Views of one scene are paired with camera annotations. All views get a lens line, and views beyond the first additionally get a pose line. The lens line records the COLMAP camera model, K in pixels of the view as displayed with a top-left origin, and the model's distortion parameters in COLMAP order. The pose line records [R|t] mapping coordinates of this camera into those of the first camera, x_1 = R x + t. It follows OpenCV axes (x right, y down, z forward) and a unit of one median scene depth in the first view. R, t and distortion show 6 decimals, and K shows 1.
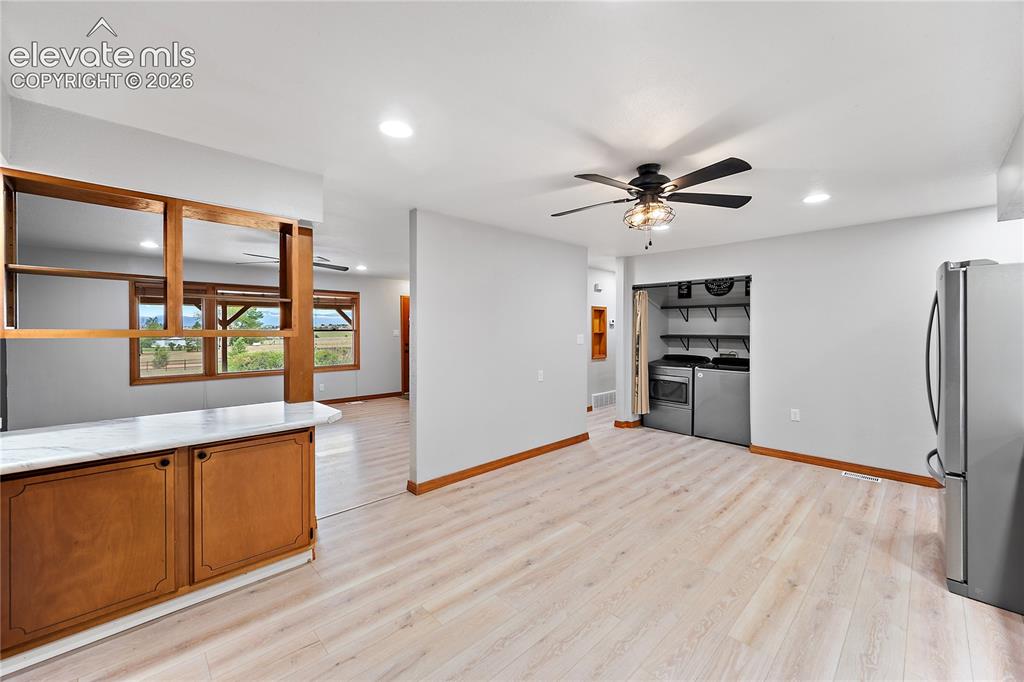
lens RADIAL K [[404.4, 0, 516.2], [0, 404.4, 336.8], [0, 0, 1]] dist [-0.002579, 0.000351]
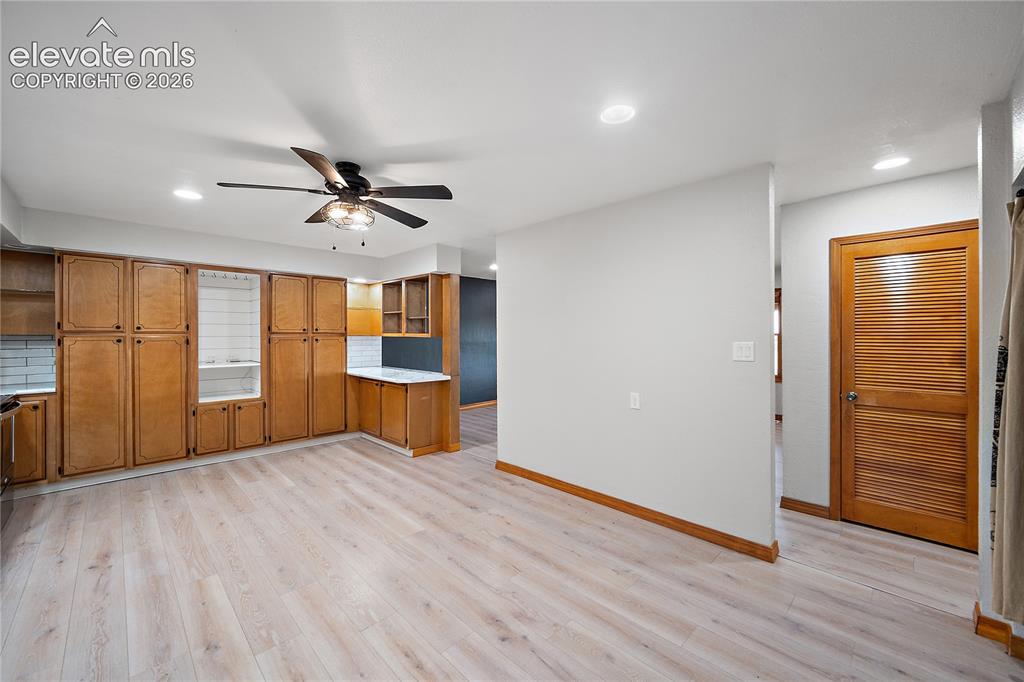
lens RADIAL K [[404.4, 0, 517.4], [0, 404.4, 334.4], [0, 0, 1]] dist [-0.002579, 0.000351]
pose [[0.018787, 0.000008, -0.999824, 1.106794], [-0.020386, 0.999792, -0.000375, -0.017866], [0.999616, 0.020389, 0.018783, 1.166751]]
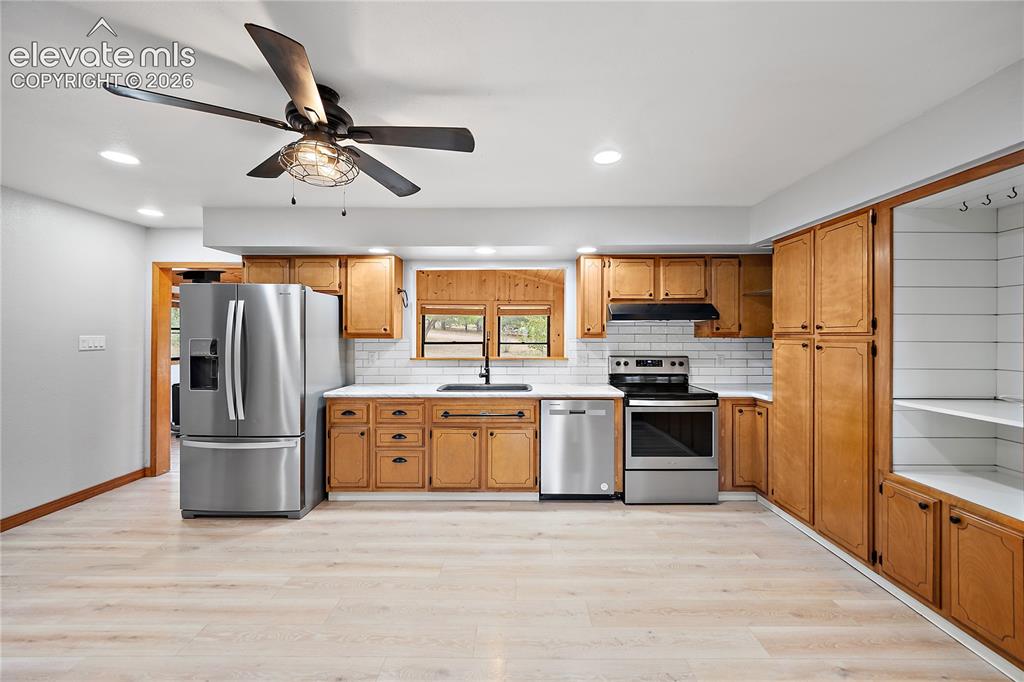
lens RADIAL K [[404.4, 0, 518.8], [0, 404.4, 335.4], [0, 0, 1]] dist [-0.002579, 0.000351]
pose [[-0.715959, -0.003225, 0.698135, -0.323020], [0.009226, 0.999858, 0.014079, -0.014749], [-0.698082, 0.016521, -0.715827, 1.050690]]
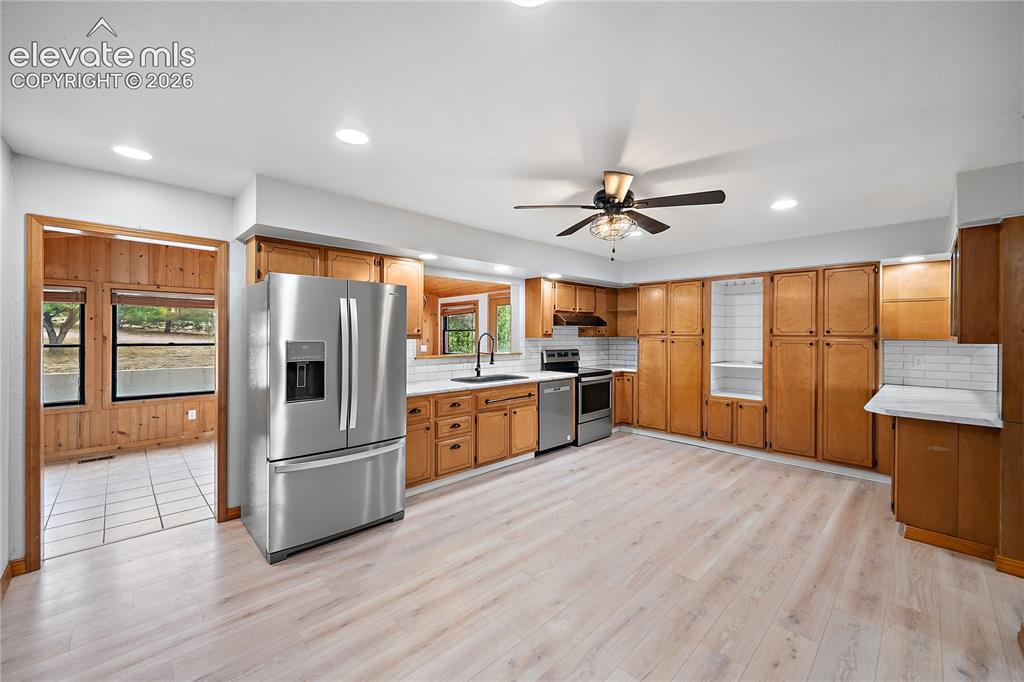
lens RADIAL K [[404.4, 0, 517.4], [0, 404.4, 337.7], [0, 0, 1]] dist [-0.002579, 0.000351]
pose [[-0.999975, -0.005264, -0.004718, 0.490255], [-0.005384, 0.999655, 0.025726, -0.030310], [0.004580, 0.025750, -0.999658, 1.726076]]
